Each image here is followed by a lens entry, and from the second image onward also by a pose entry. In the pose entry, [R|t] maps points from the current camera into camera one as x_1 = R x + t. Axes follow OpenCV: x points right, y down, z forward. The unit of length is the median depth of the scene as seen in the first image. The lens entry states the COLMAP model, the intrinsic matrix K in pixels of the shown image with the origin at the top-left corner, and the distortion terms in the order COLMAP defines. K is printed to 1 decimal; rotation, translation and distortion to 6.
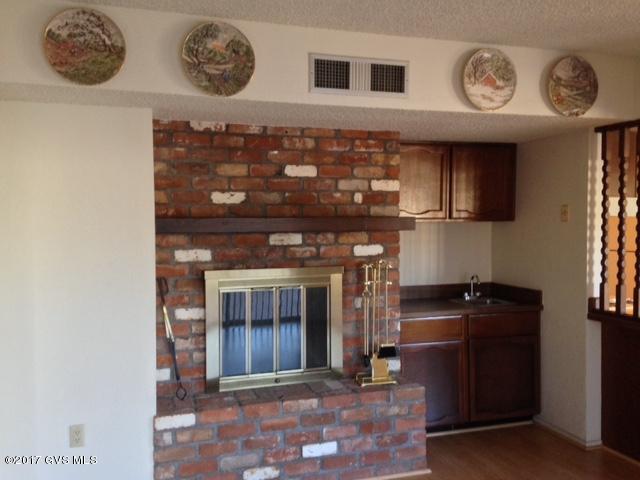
lens RADIAL K [[584.4, 0, 321.4], [0, 584.4, 242.0], [0, 0, 1]] dist [0.171518, -0.222485]
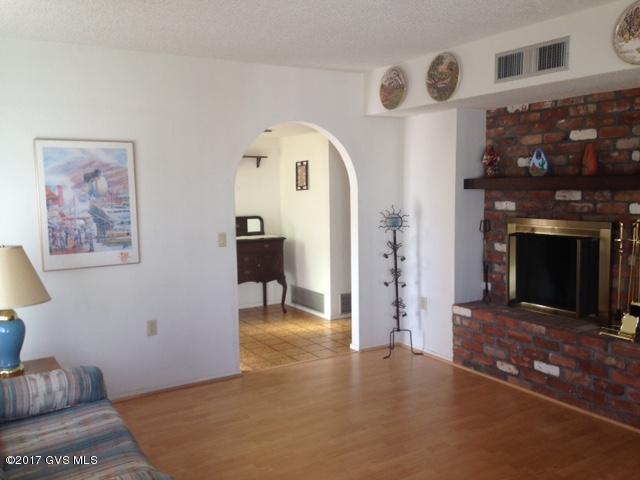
lens RADIAL K [[584.4, 0, 321.4], [0, 584.4, 242.0], [0, 0, 1]] dist [0.171518, -0.222485]
pose [[0.245342, 0.102384, -0.964015, 0.998033], [-0.023783, 0.994744, 0.099595, -0.019899], [0.969145, -0.001508, 0.246488, 0.237996]]
